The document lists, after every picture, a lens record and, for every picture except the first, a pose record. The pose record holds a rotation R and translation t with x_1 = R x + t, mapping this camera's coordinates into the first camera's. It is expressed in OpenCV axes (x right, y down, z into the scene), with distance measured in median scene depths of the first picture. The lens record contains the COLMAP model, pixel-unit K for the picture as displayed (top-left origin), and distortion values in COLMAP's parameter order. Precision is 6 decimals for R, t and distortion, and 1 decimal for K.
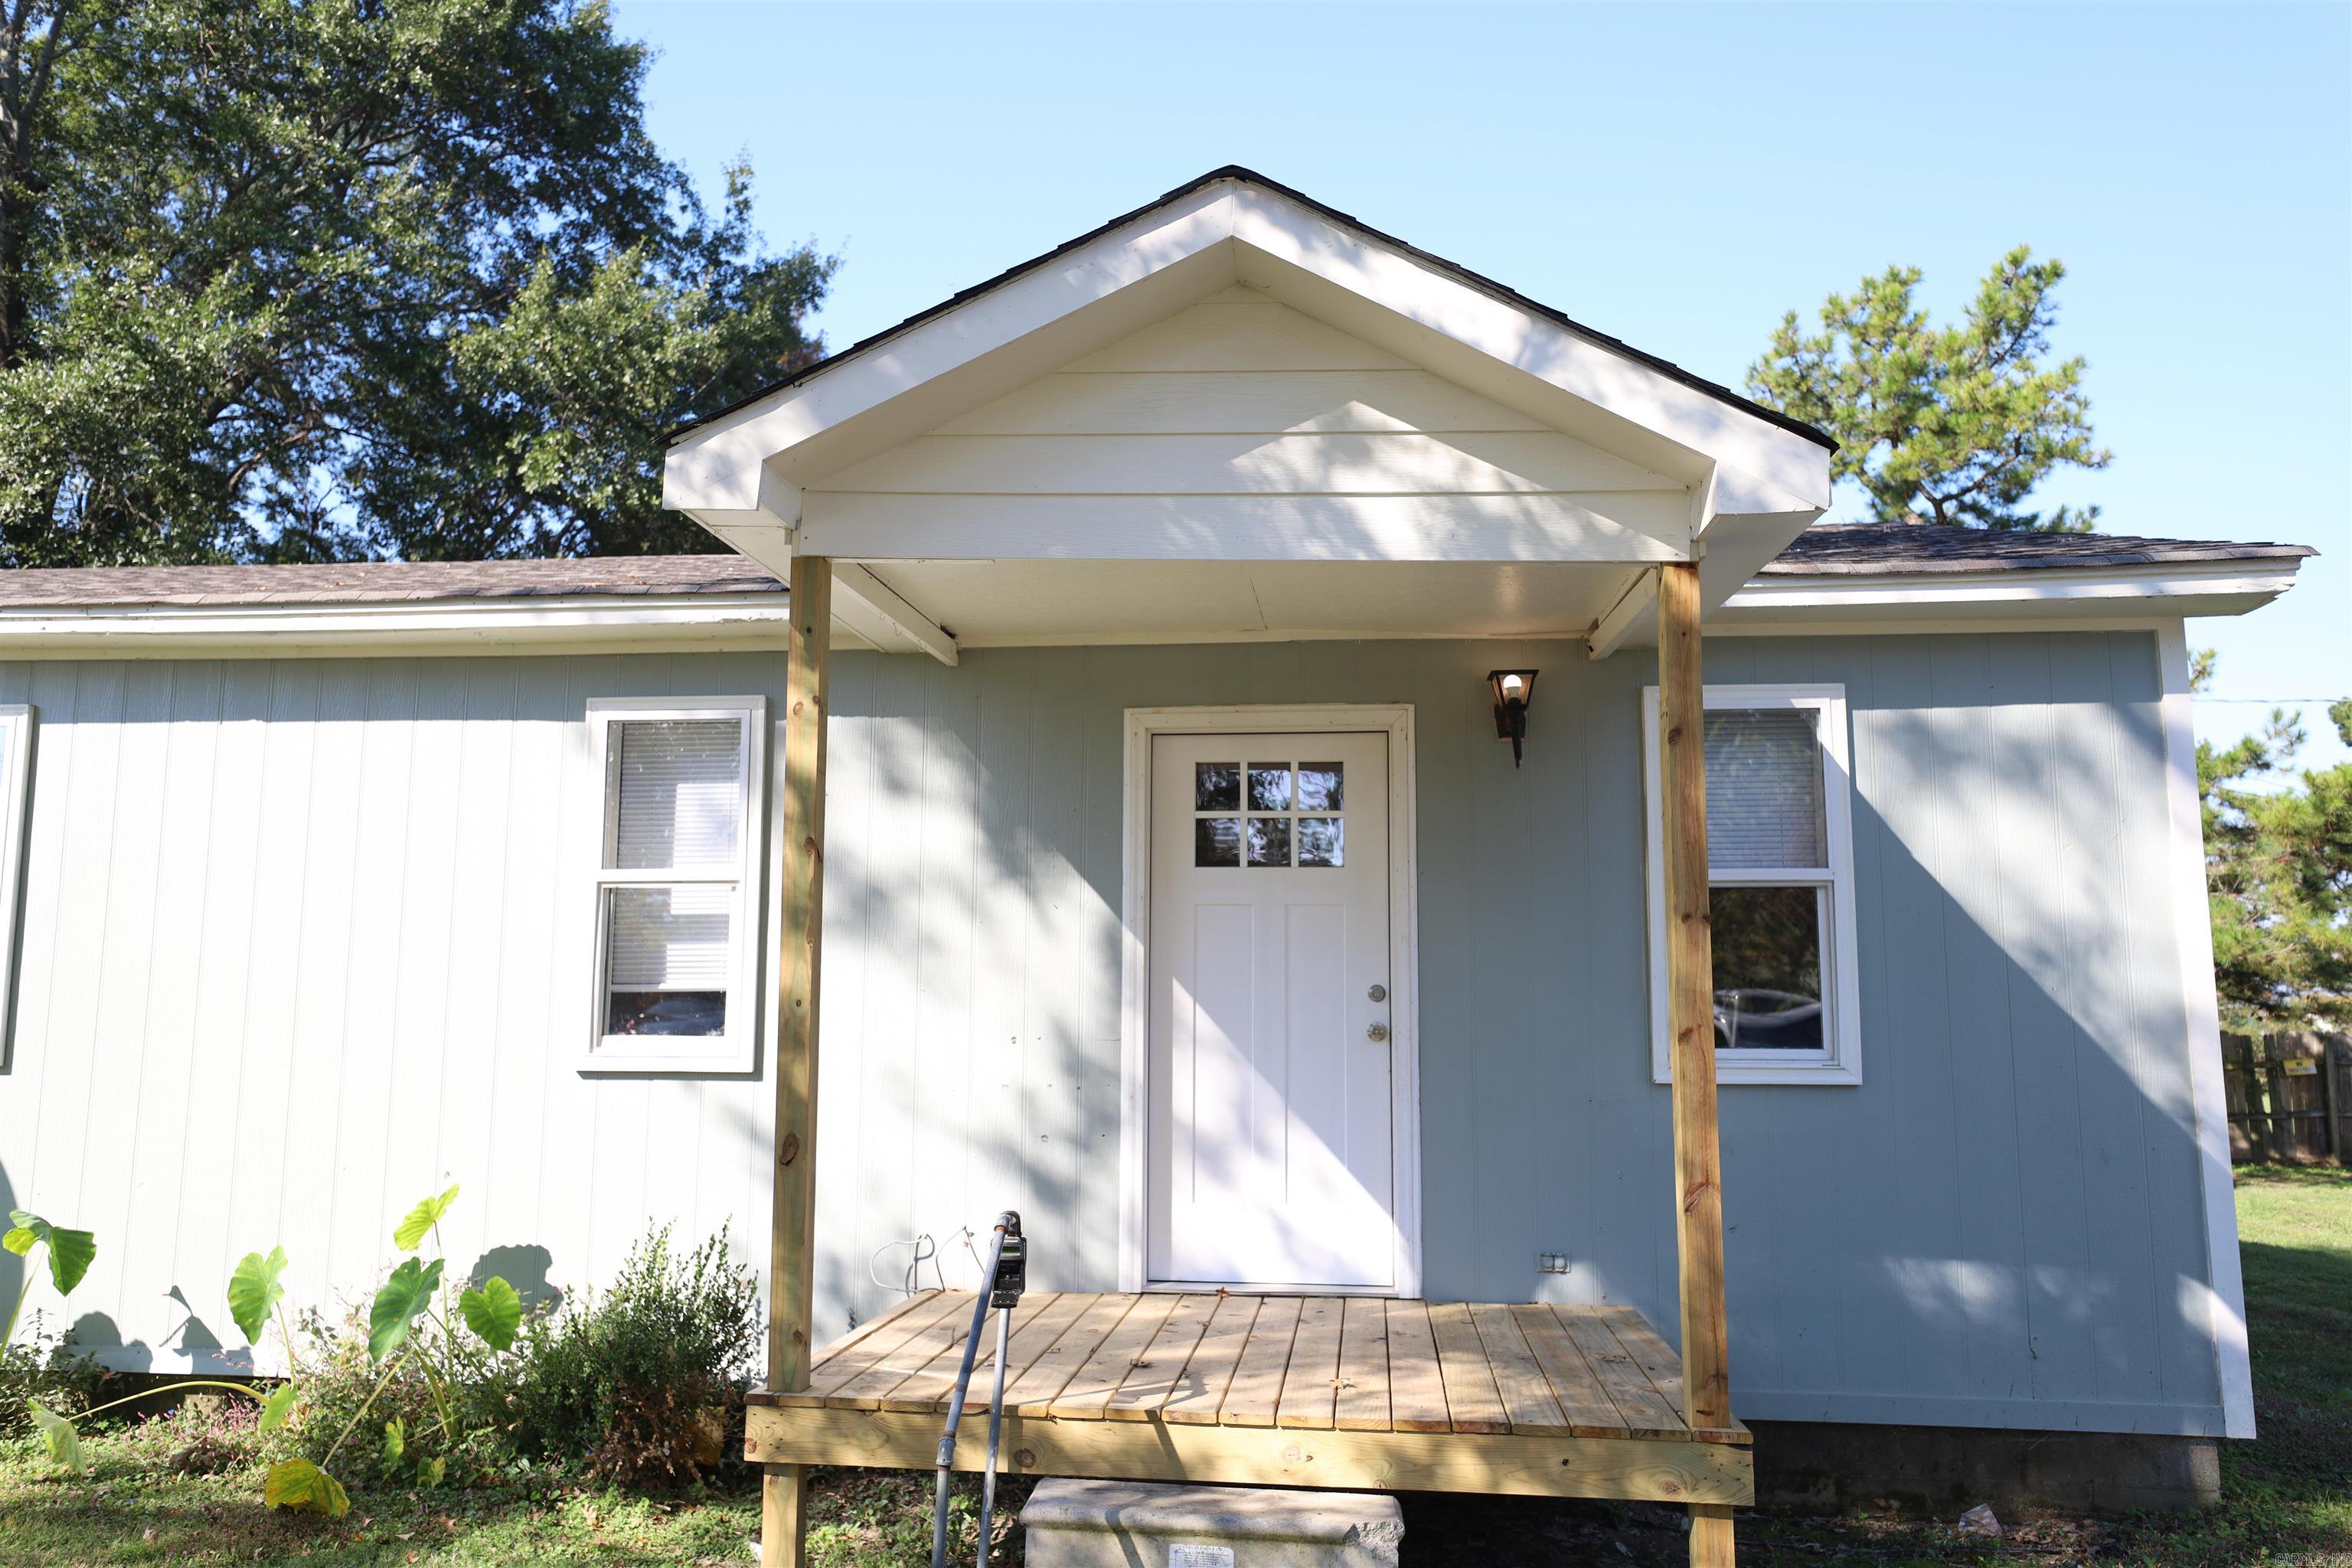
lens RADIAL K [[1883.2, 0, 1176.0], [0, 1883.2, 784.0], [0, 0, 1]] dist [-0.008863, 0.048995]
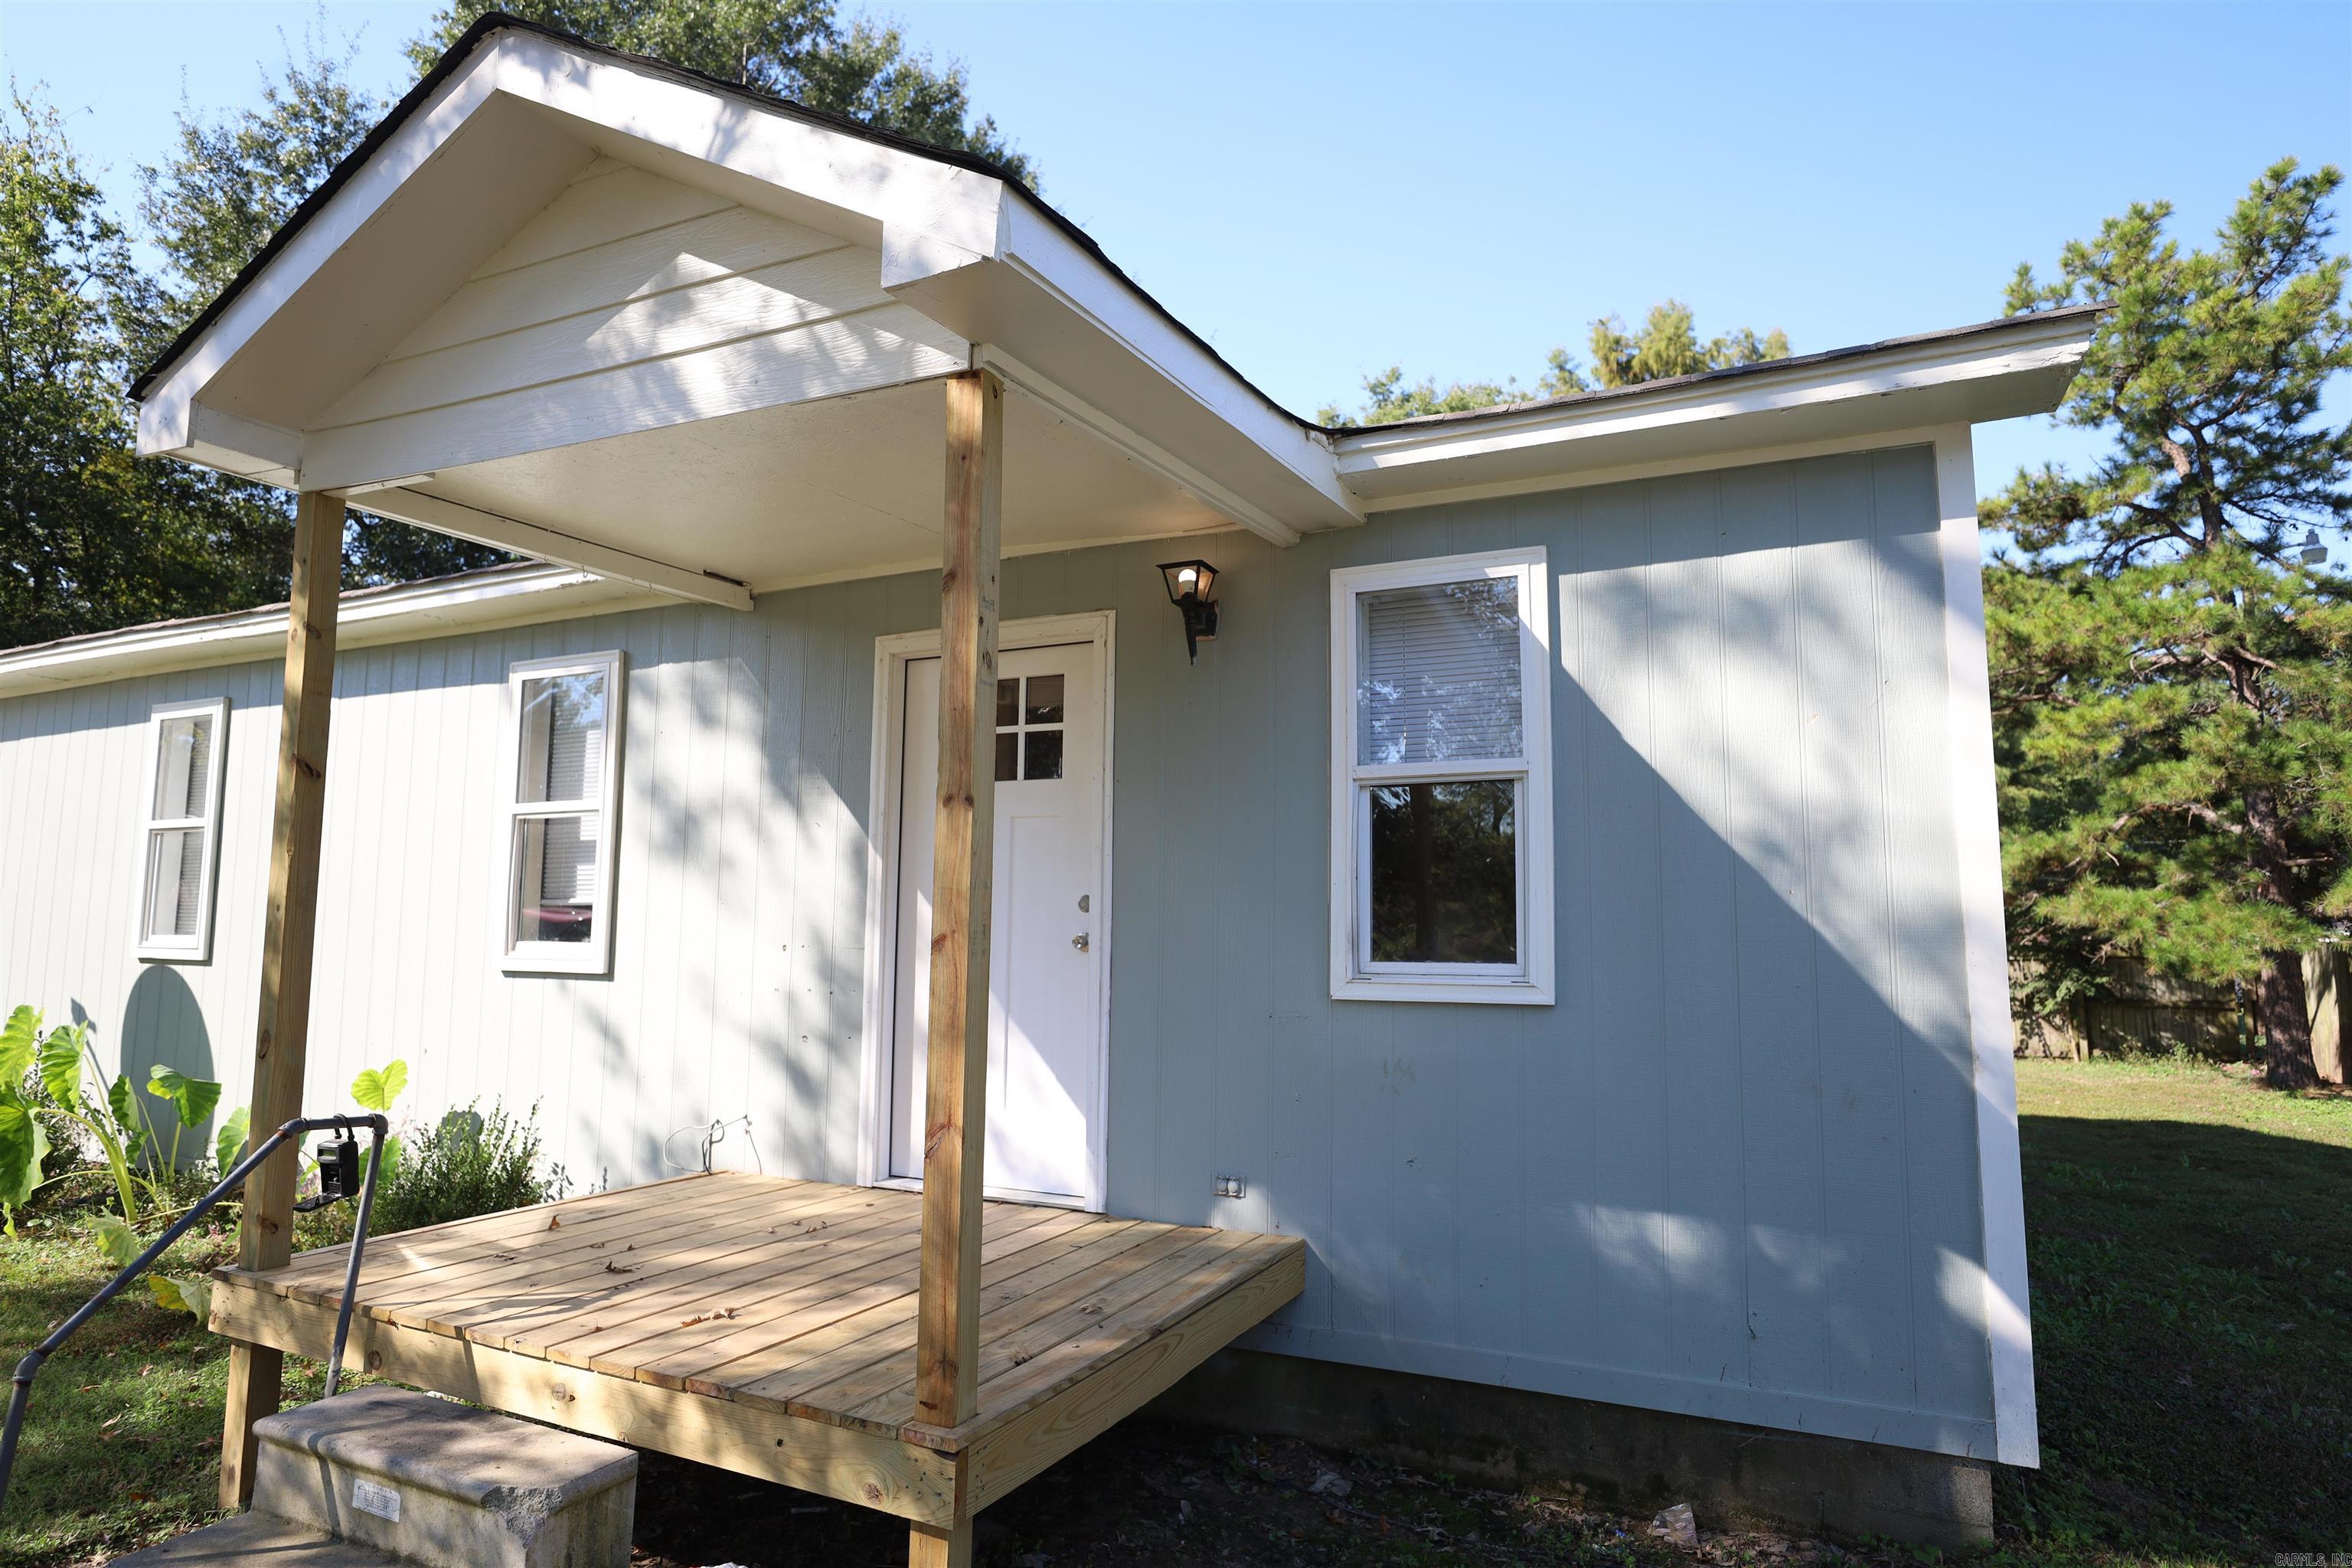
lens RADIAL K [[1379.4, 0, 1178.0], [0, 1379.4, 793.8], [0, 0, 1]] dist [-0.028621, 0.019025]
pose [[0.936509, -0.033850, -0.349006, 0.420852], [0.040232, 0.999129, 0.011052, 0.048814], [0.348328, -0.024392, 0.937055, 0.344981]]
